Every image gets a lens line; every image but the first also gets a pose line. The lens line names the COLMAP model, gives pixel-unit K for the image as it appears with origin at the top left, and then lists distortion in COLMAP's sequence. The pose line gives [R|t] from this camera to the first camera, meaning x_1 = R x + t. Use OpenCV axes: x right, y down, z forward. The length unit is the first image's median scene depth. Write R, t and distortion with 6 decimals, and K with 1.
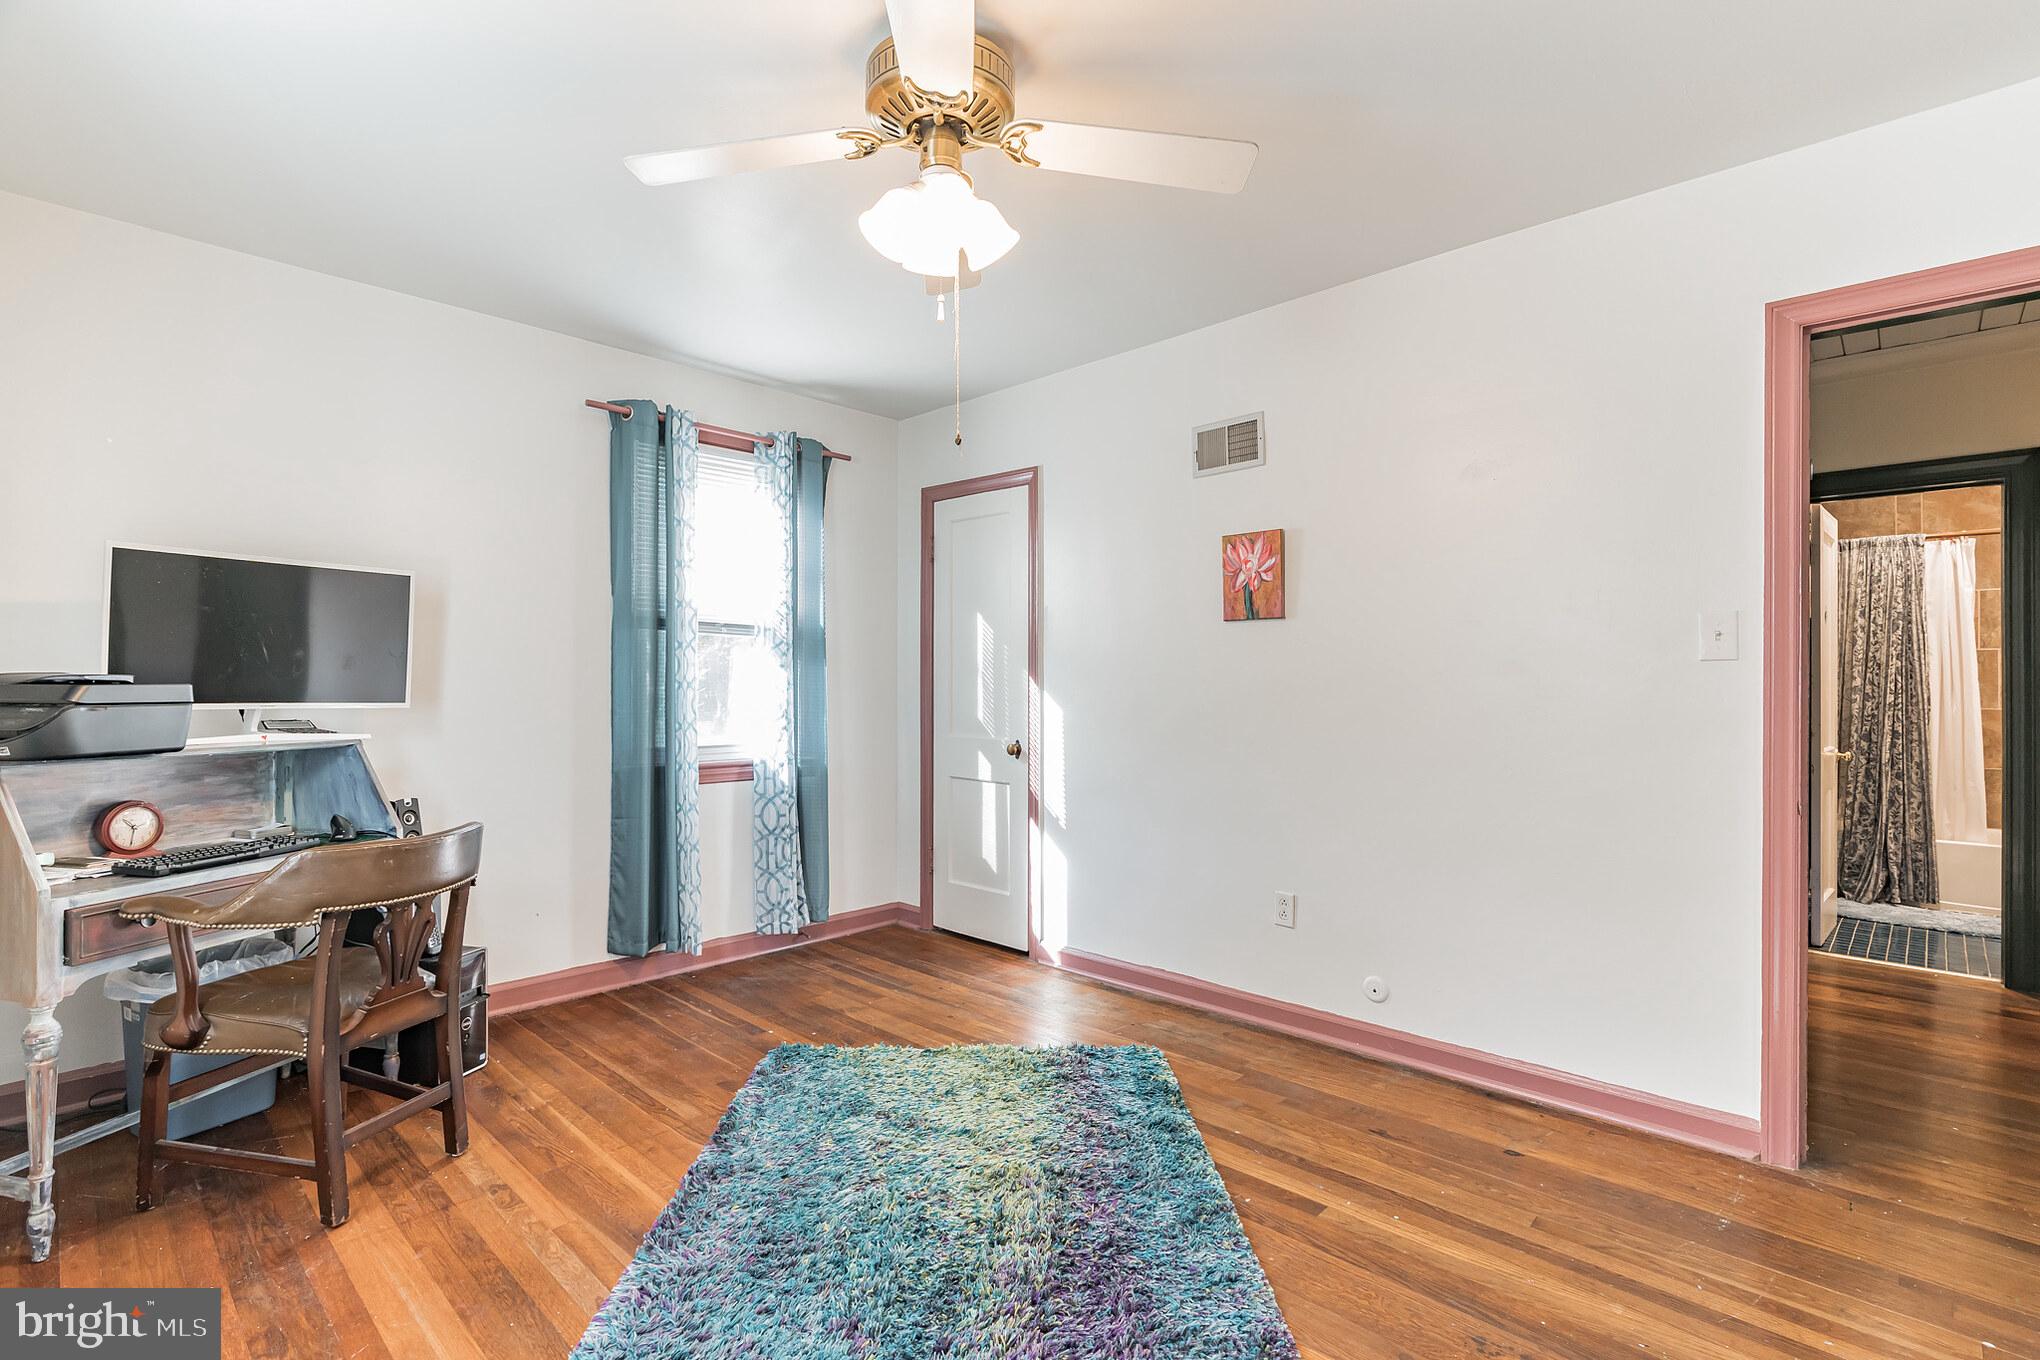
lens RADIAL K [[934.2, 0, 1024.3], [0, 934.2, 674.9], [0, 0, 1]] dist [0.000982, 0.000022]
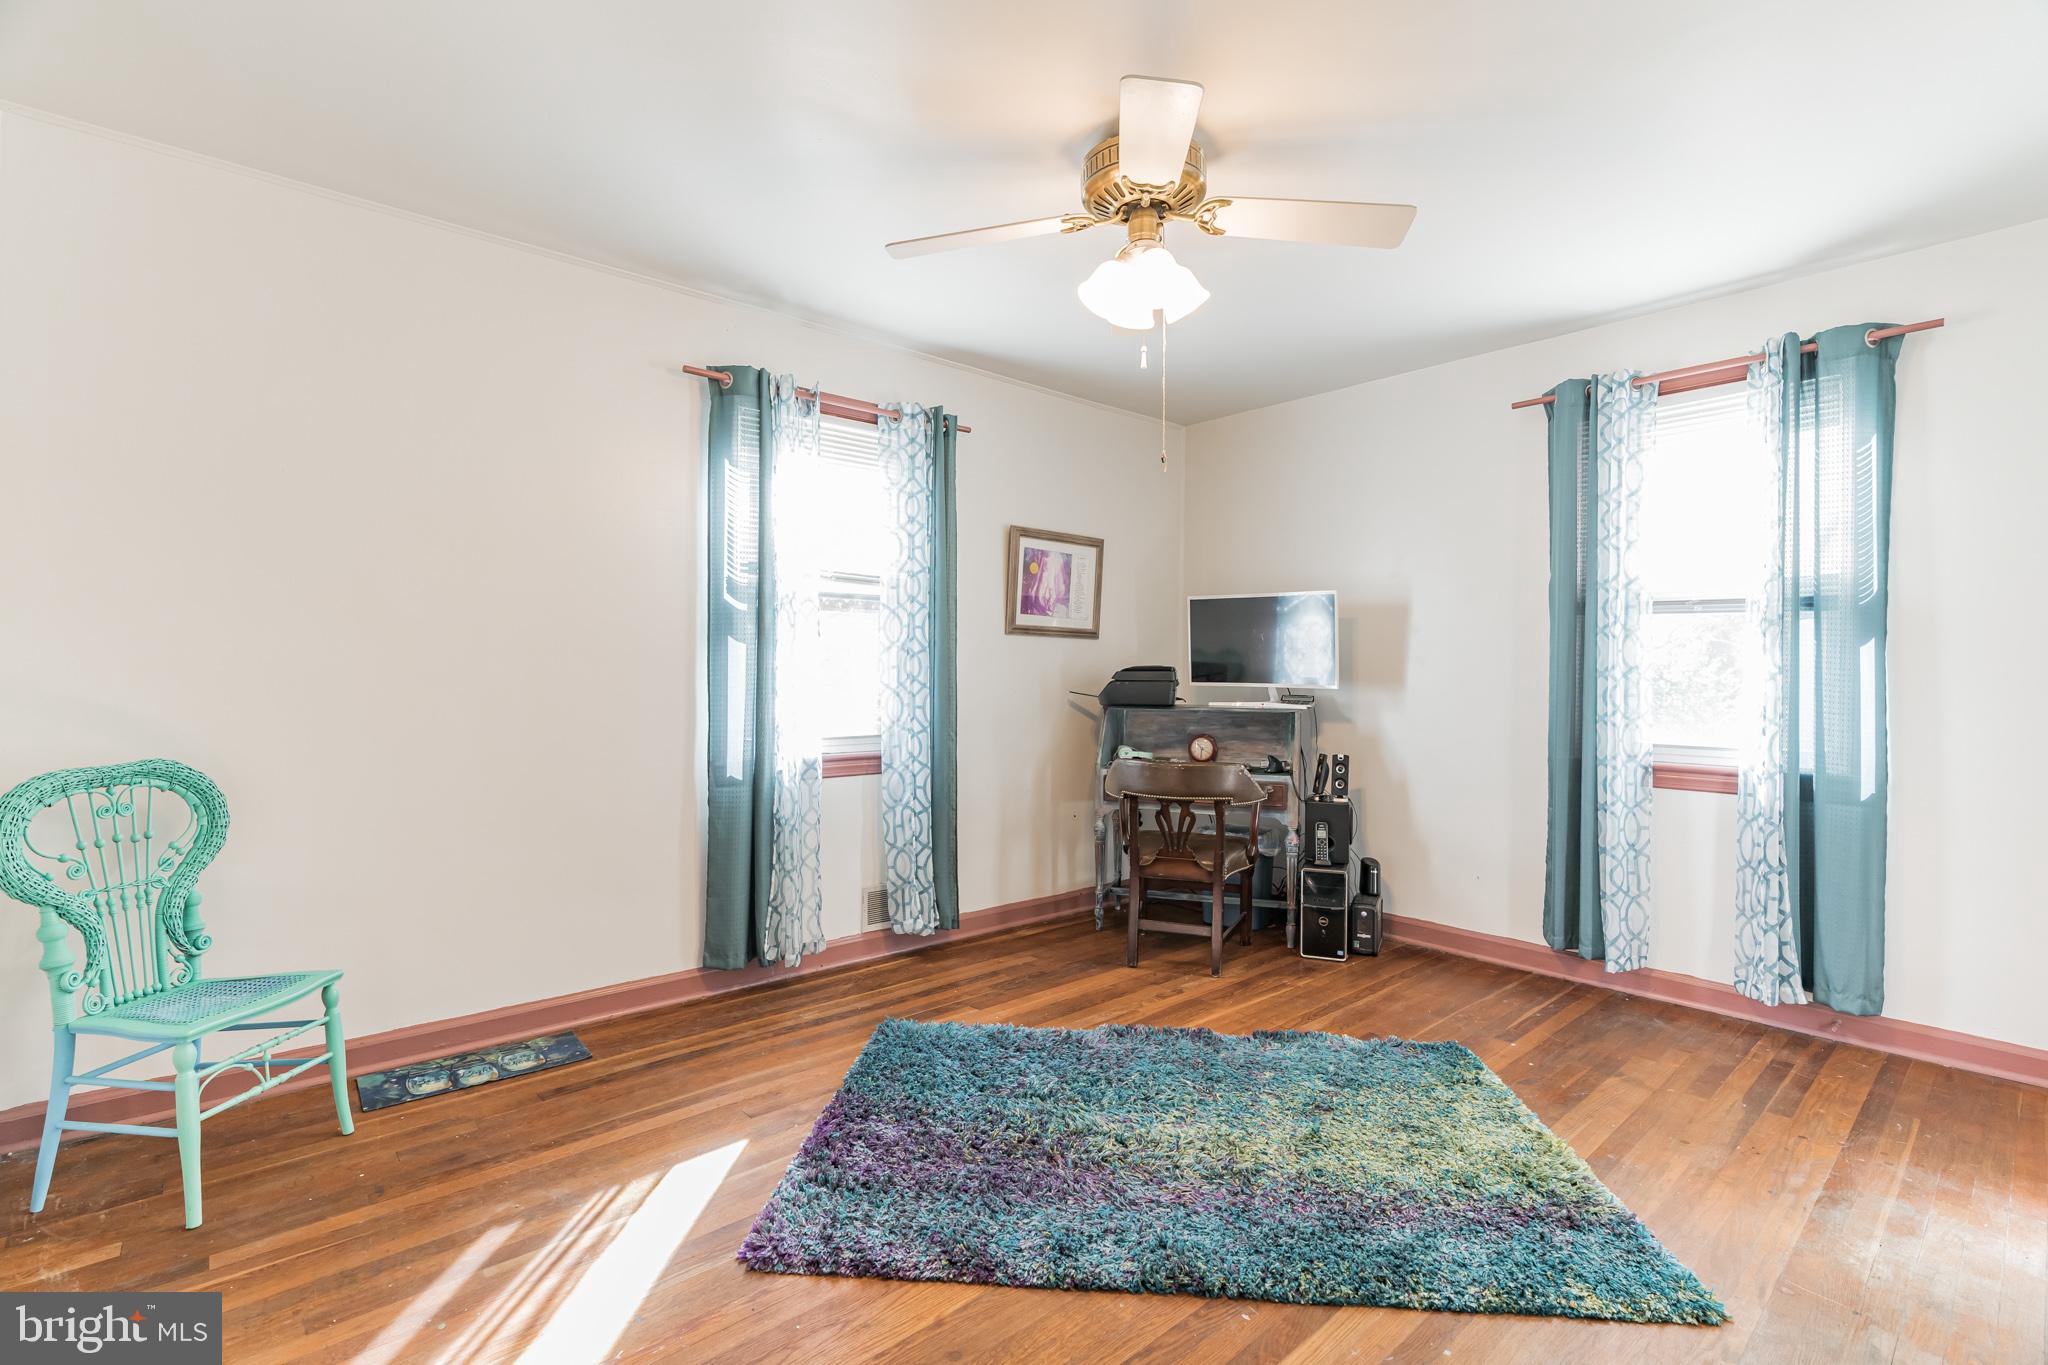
lens RADIAL K [[953.5, 0, 1028.0], [0, 953.5, 677.1], [0, 0, 1]] dist [-0.002104, -0.000118]
pose [[-0.066924, 0.002408, -0.997755, 0.622191], [0.001012, 0.999997, 0.002345, 0.011554], [0.997758, -0.000852, -0.066926, 0.510220]]
